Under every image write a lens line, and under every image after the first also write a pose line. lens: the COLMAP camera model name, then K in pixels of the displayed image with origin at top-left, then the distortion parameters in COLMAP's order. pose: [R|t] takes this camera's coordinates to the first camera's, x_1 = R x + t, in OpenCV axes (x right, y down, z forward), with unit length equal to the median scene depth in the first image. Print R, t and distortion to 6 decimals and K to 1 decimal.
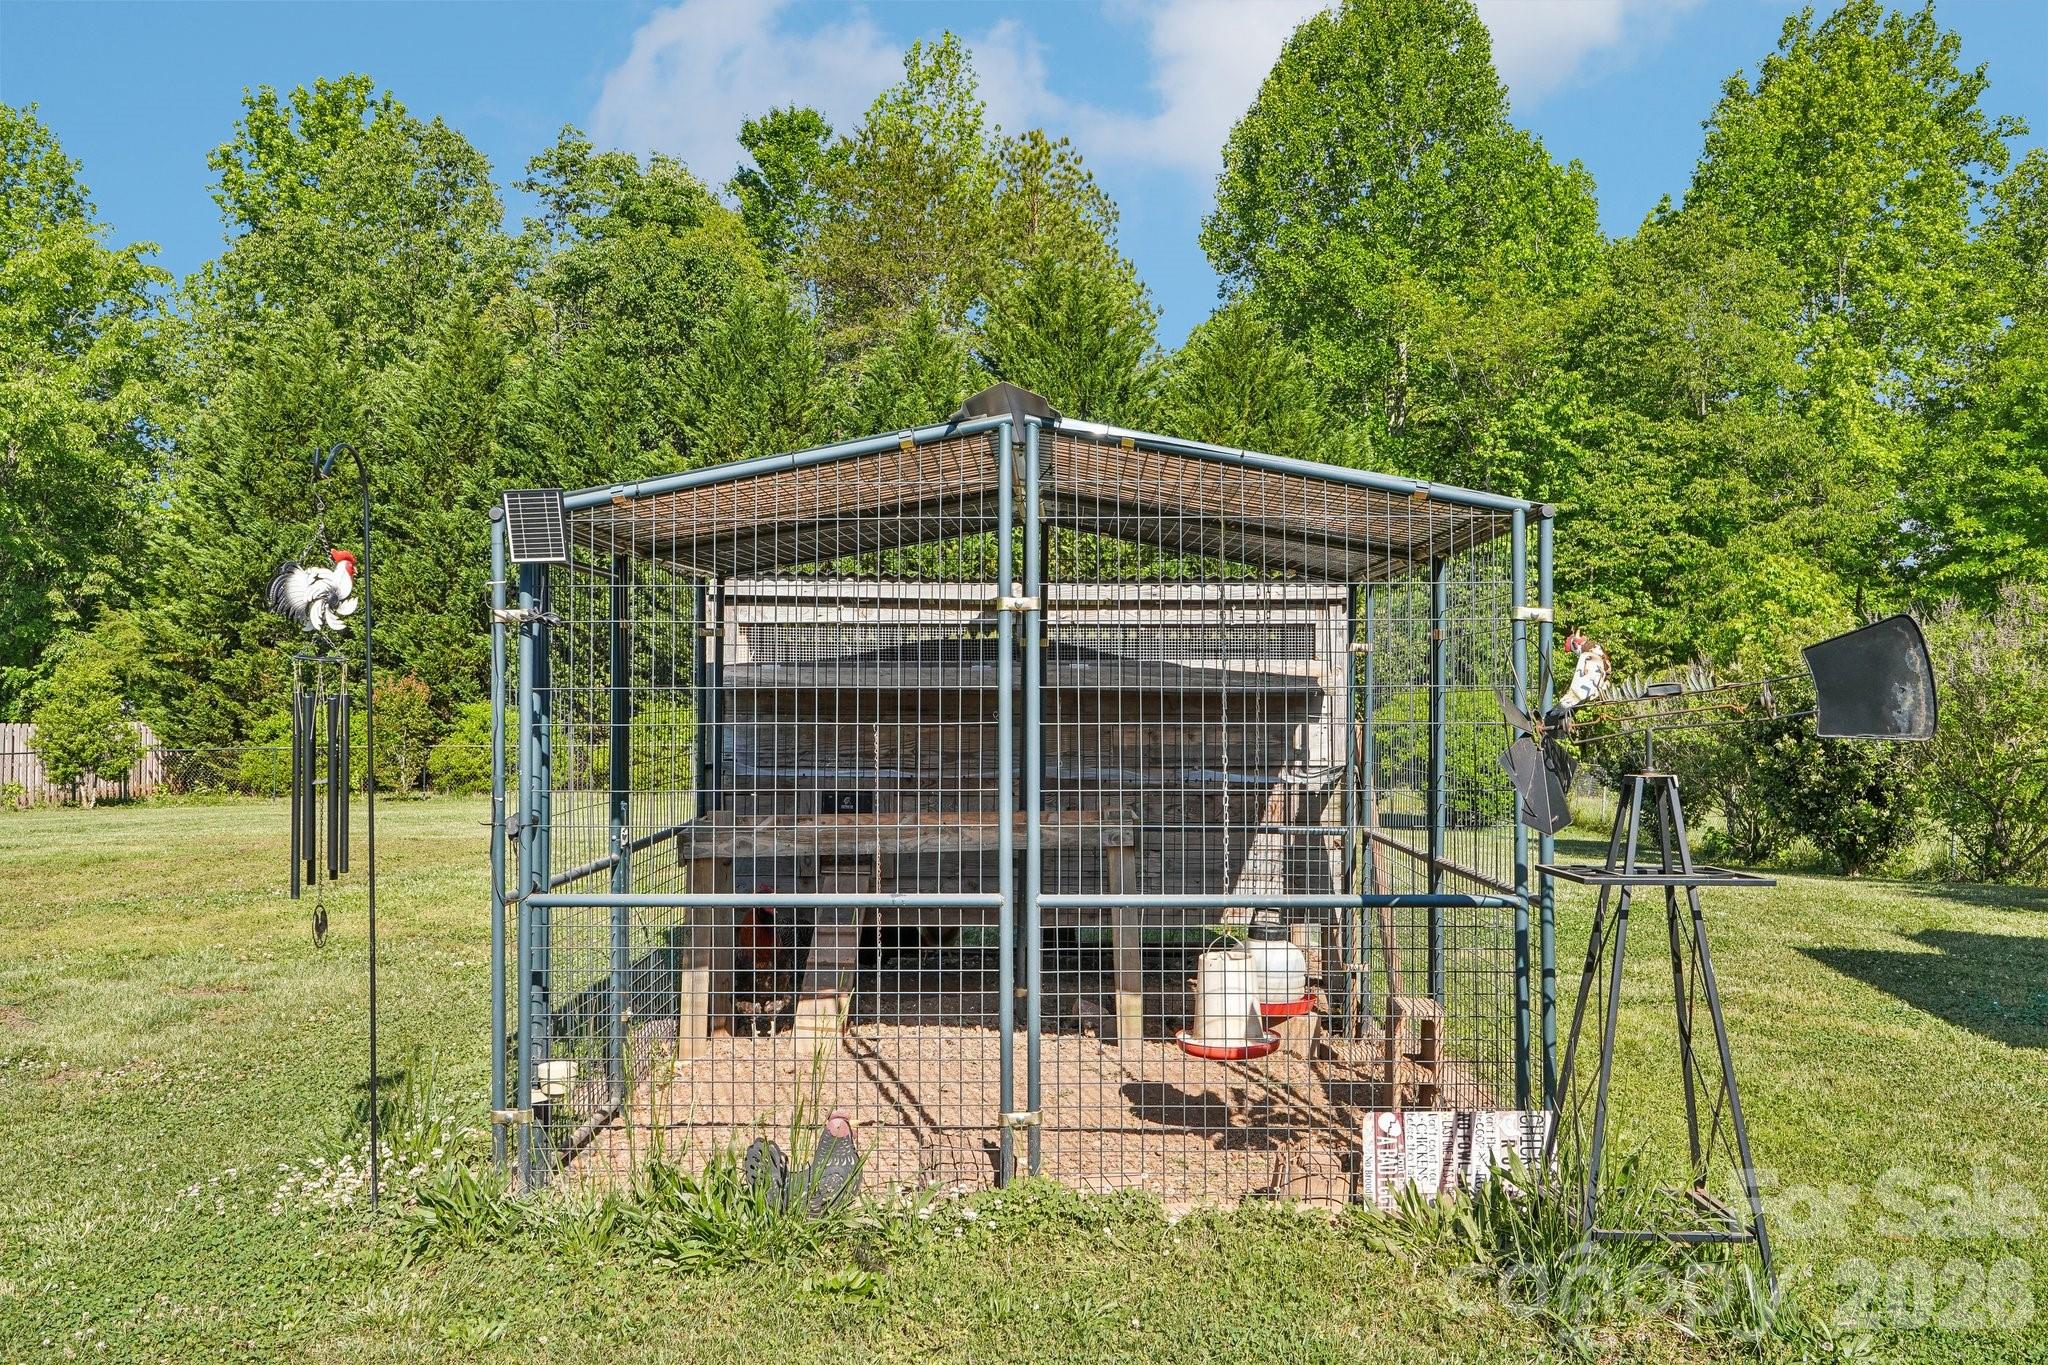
lens RADIAL K [[1736.3, 0, 1031.8], [0, 1736.3, 681.4], [0, 0, 1]] dist [0.012368, -0.000651]
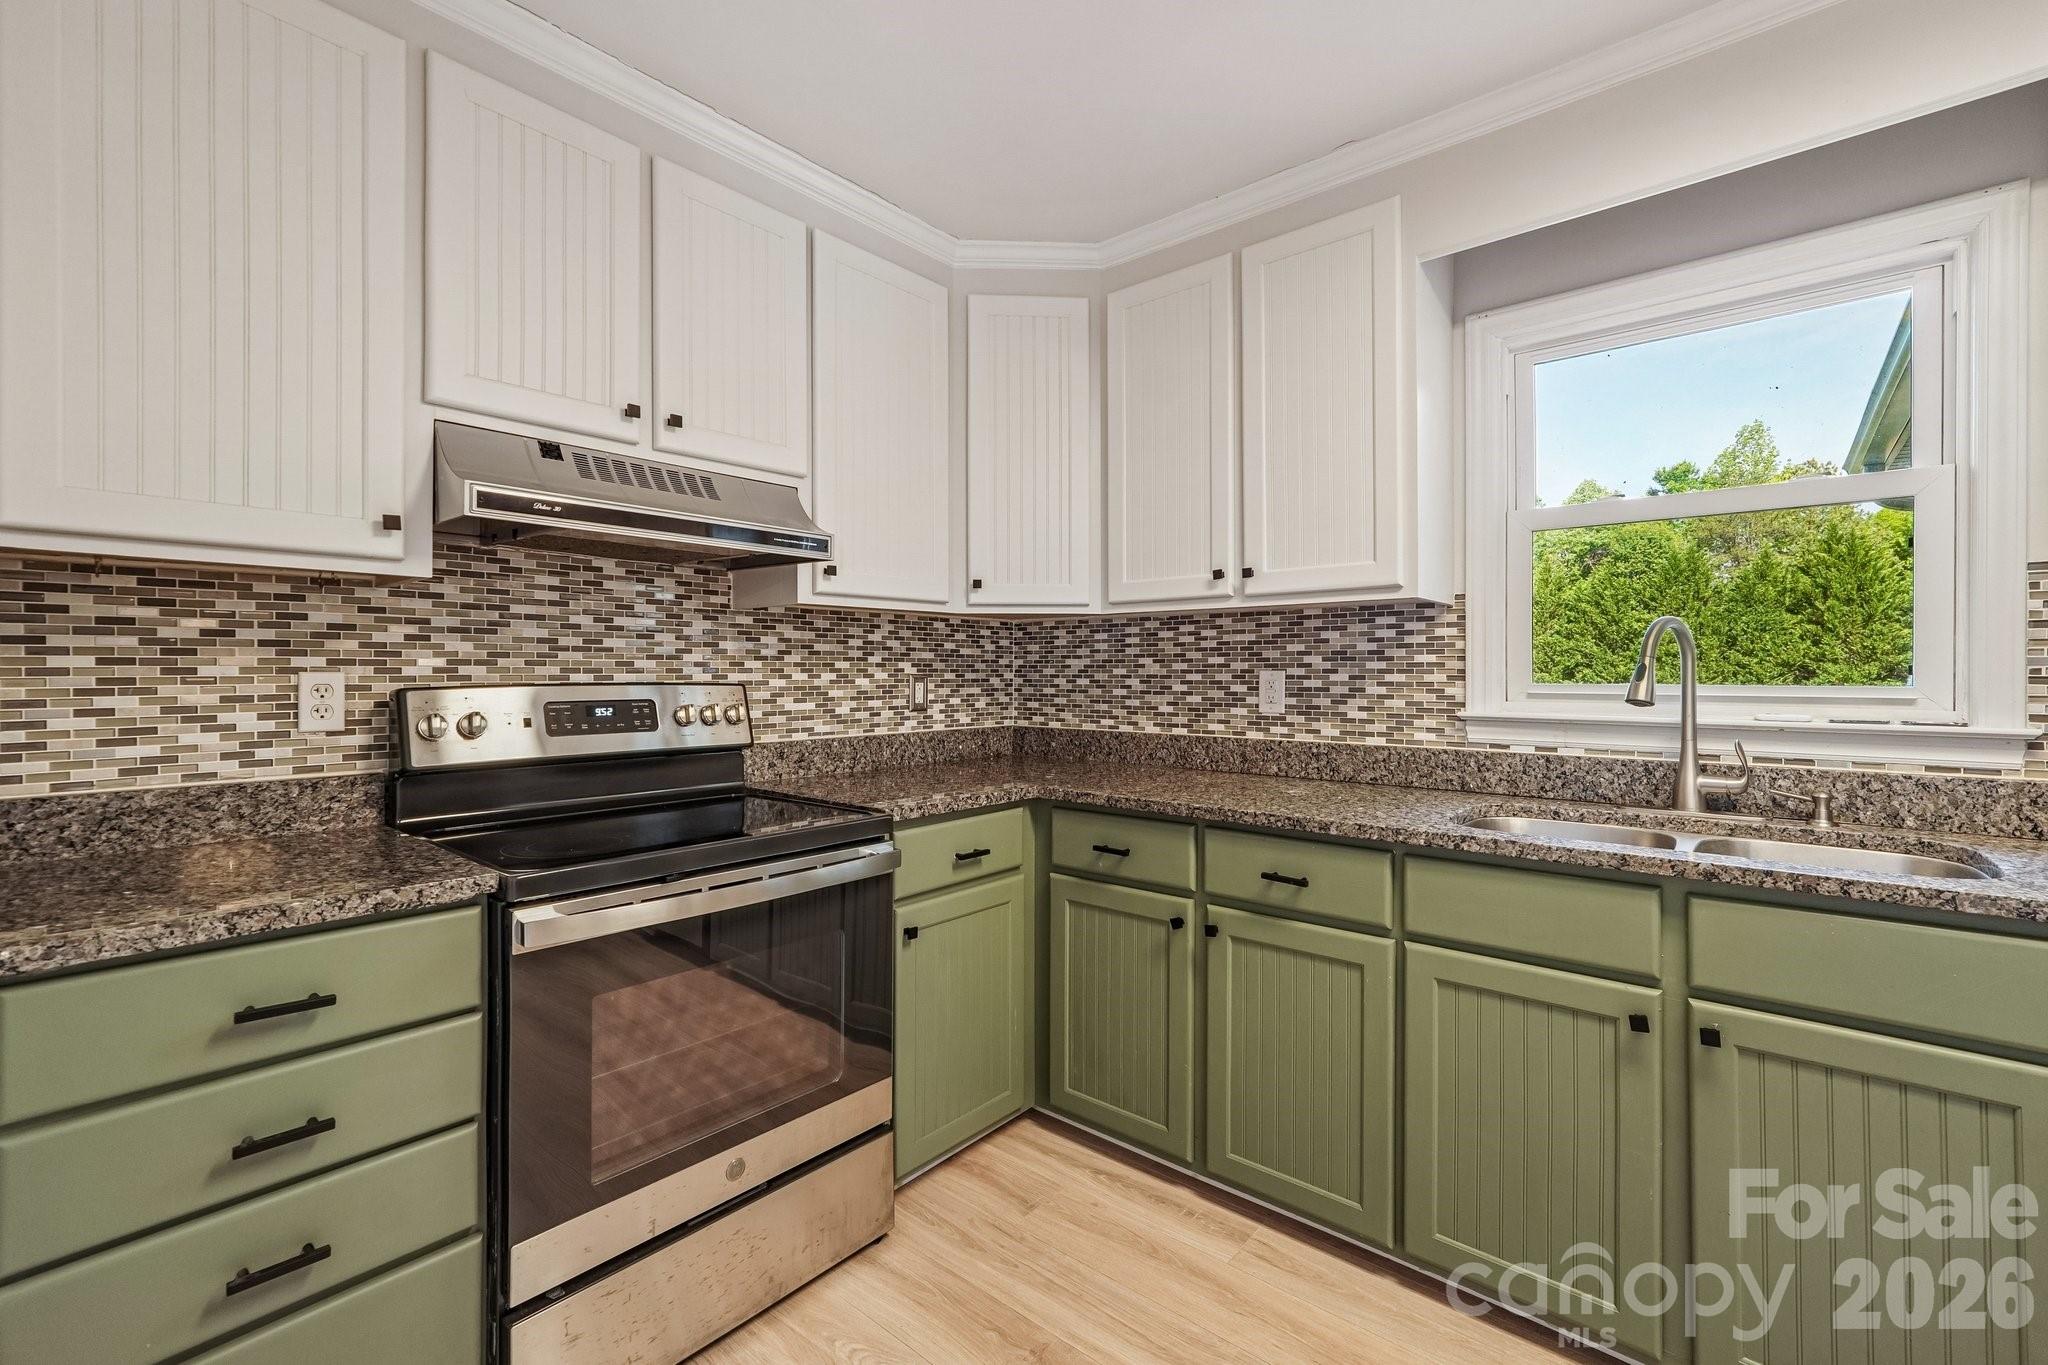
lens RADIAL K [[875.7, 0, 1020.5], [0, 875.7, 666.0], [0, 0, 1]] dist [-0.009767, 0.007128]
pose [[0.808347, 0.001027, -0.588705, -0.178999], [-0.006644, 0.999951, -0.007379, -0.030712], [0.588668, 0.009876, 0.808314, -0.597016]]
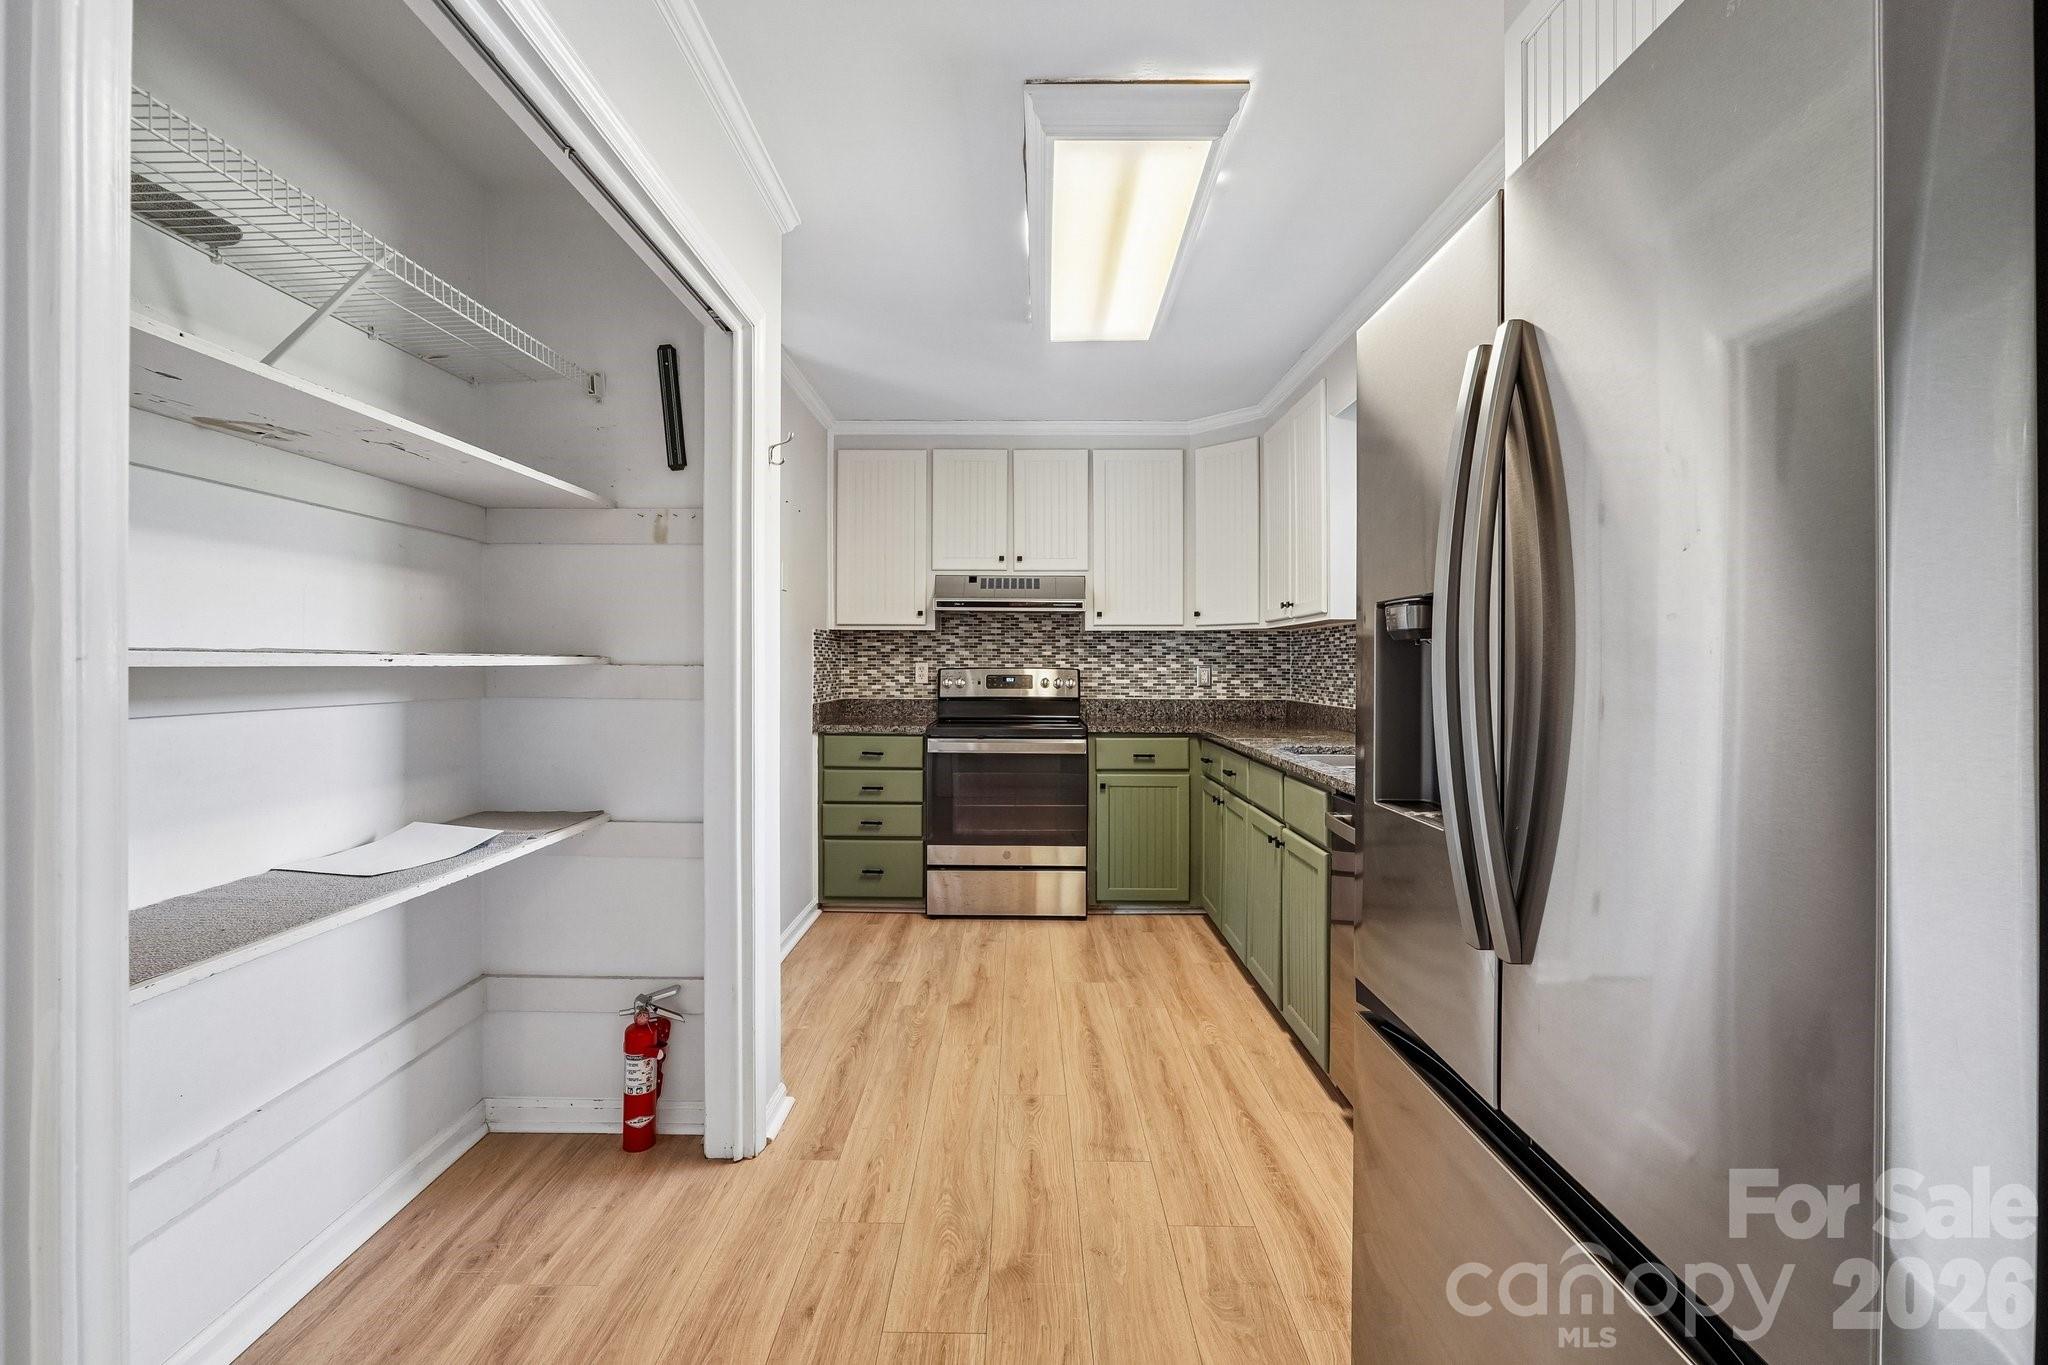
lens RADIAL K [[875.7, 0, 1007.7], [0, 875.7, 653.5], [0, 0, 1]] dist [-0.009767, 0.007128]
pose [[0.073421, -0.006287, -0.997281, 1.607993], [-0.008932, 0.999936, -0.006961, -0.039484], [0.997261, 0.009419, 0.073361, -0.157074]]
